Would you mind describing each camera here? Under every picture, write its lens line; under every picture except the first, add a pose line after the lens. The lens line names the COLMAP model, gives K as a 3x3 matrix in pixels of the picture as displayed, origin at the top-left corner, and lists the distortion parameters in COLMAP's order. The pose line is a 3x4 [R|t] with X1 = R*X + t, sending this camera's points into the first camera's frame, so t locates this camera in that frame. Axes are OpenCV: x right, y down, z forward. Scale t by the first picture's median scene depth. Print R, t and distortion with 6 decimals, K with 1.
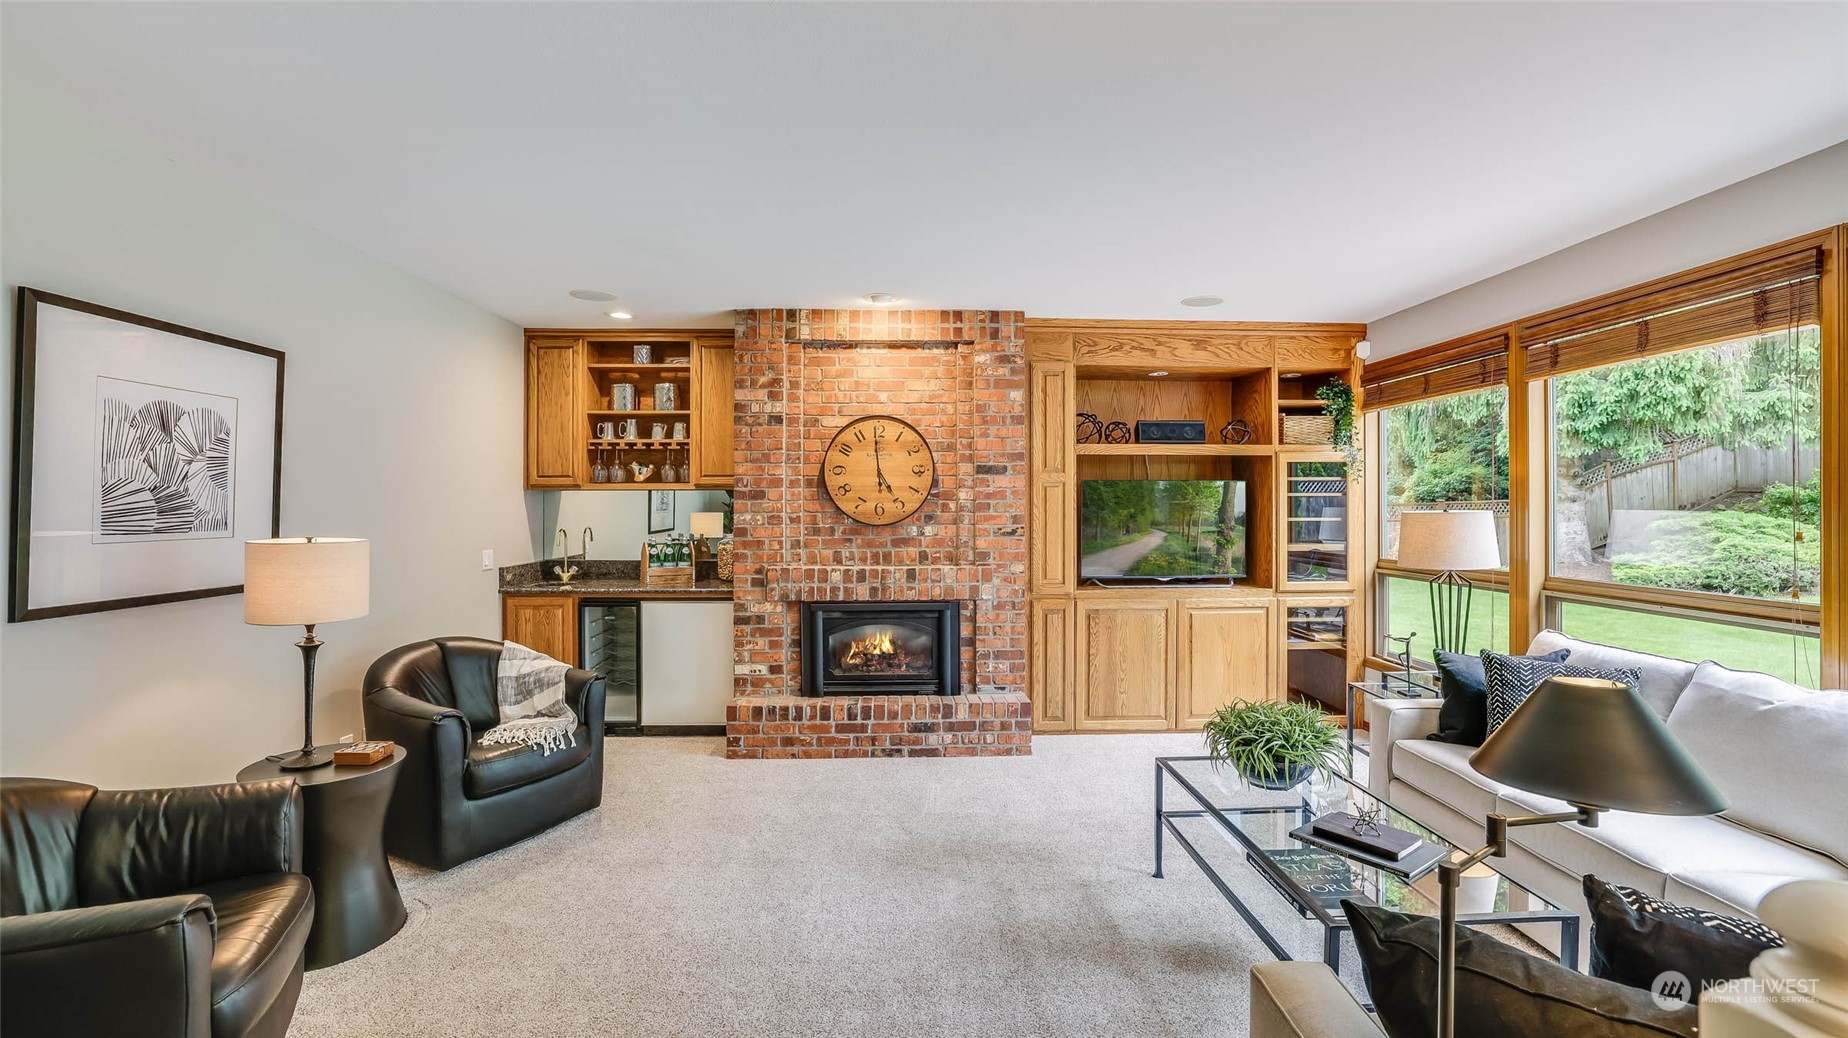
lens RADIAL K [[791.6, 0, 918.4], [0, 791.6, 503.2], [0, 0, 1]] dist [-0.036553, 0.010675]
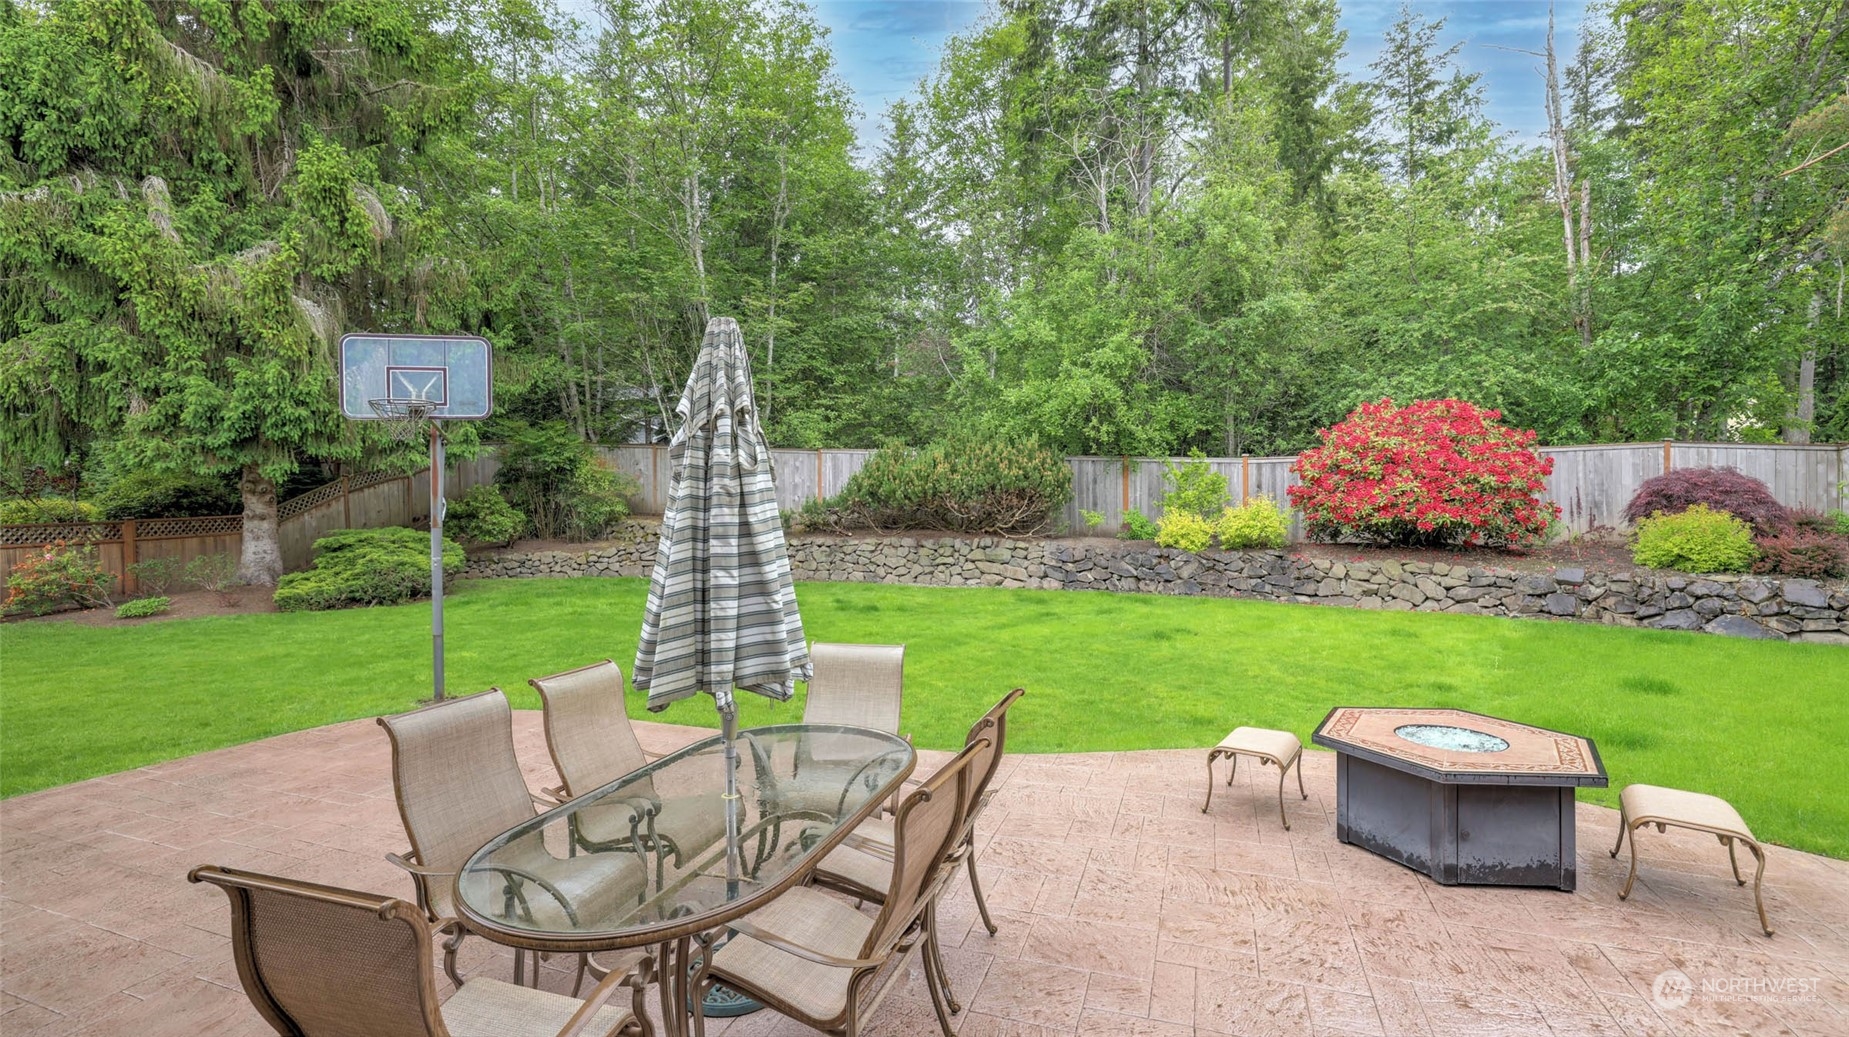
lens RADIAL K [[796.9, 0, 918.8], [0, 796.9, 513.9], [0, 0, 1]] dist [-0.045758, 0.014141]
pose [[0.341841, -0.014573, 0.939645, 0.809960], [0.006104, 0.999893, 0.013287, -0.059148], [-0.939738, 0.001194, 0.341893, -0.294039]]
